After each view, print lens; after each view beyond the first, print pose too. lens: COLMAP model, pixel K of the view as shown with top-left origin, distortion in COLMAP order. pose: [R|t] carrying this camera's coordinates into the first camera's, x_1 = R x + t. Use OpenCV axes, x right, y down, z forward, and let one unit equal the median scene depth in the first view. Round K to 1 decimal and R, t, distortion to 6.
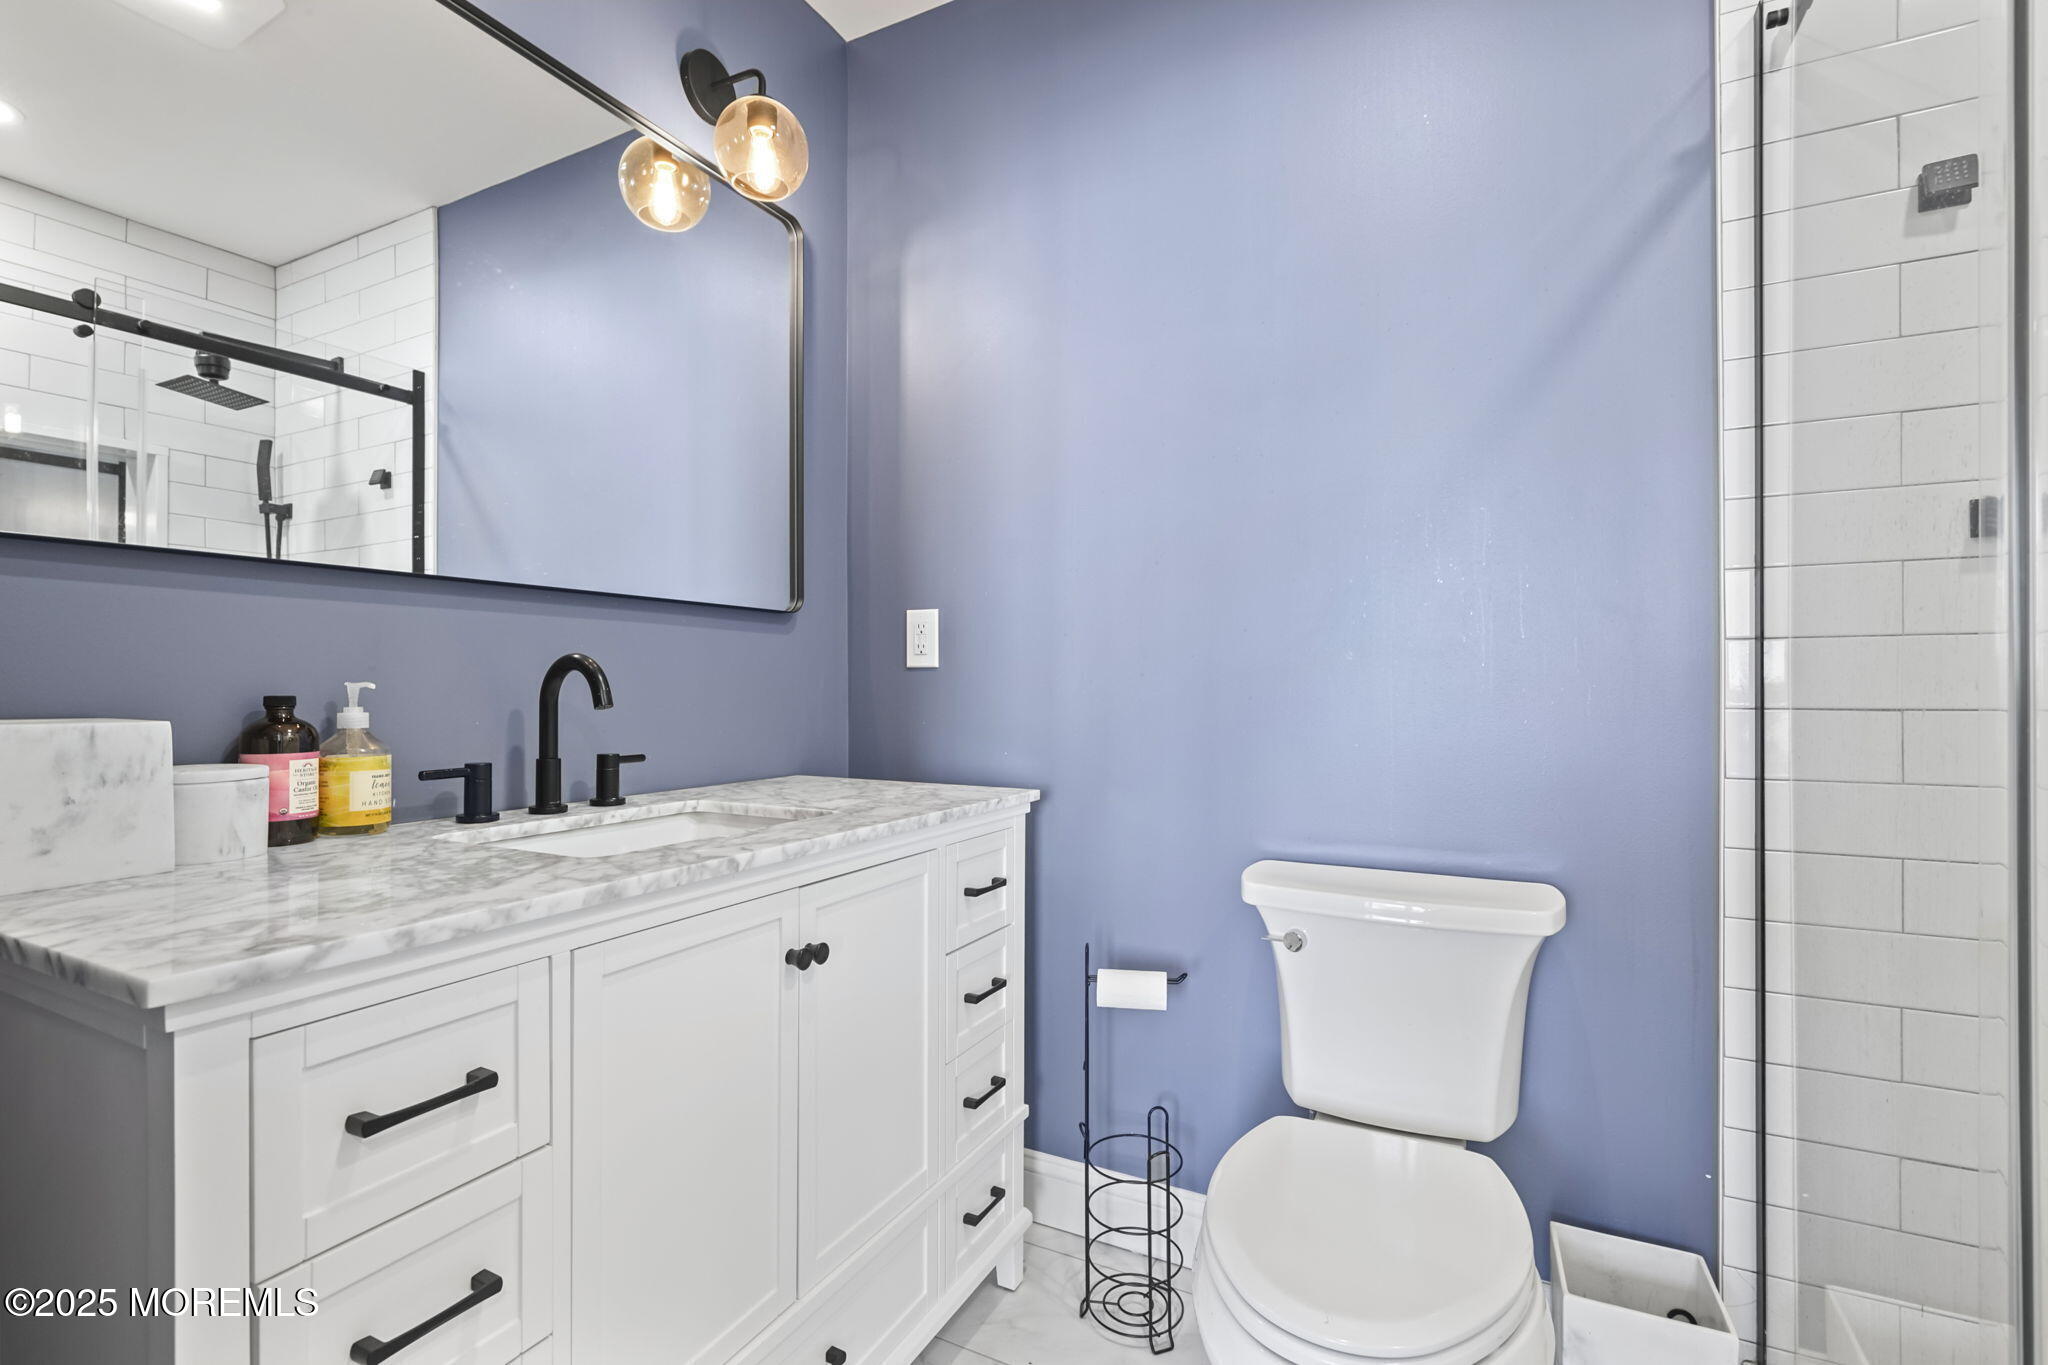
lens RADIAL K [[932.8, 0, 1023.1], [0, 932.8, 681.2], [0, 0, 1]] dist [0.000802, 0.000432]
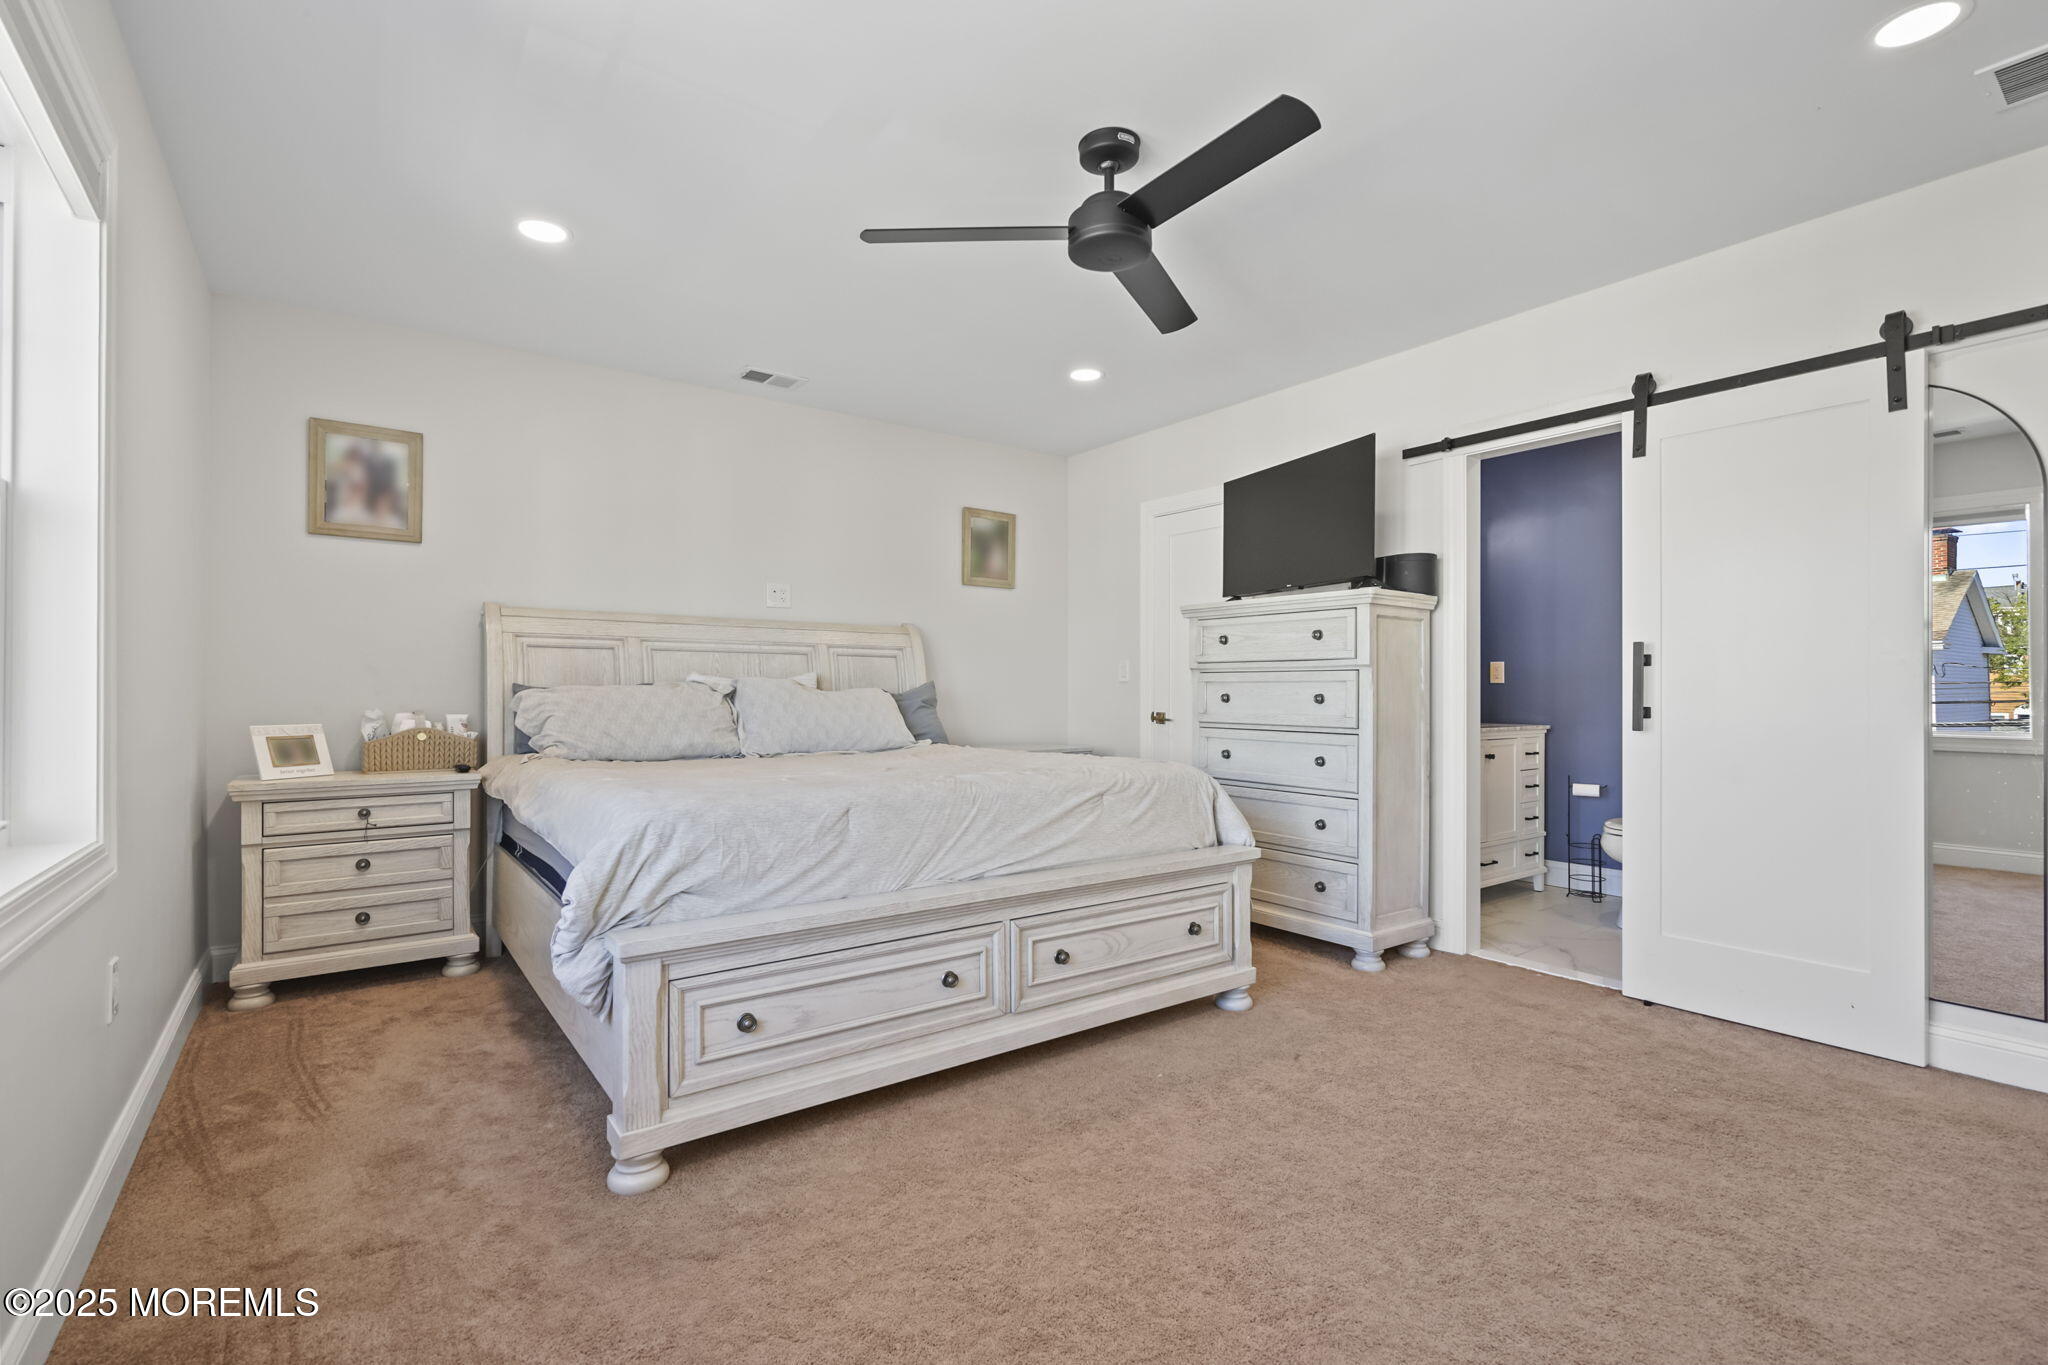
lens RADIAL K [[932.8, 0, 1017.2], [0, 932.8, 691.2], [0, 0, 1]] dist [0.000802, 0.000432]
pose [[0.891780, 0.003278, -0.452457, -0.158713], [-0.003050, 0.999995, 0.001233, 0.012228], [0.452459, 0.000280, 0.891785, -2.507757]]
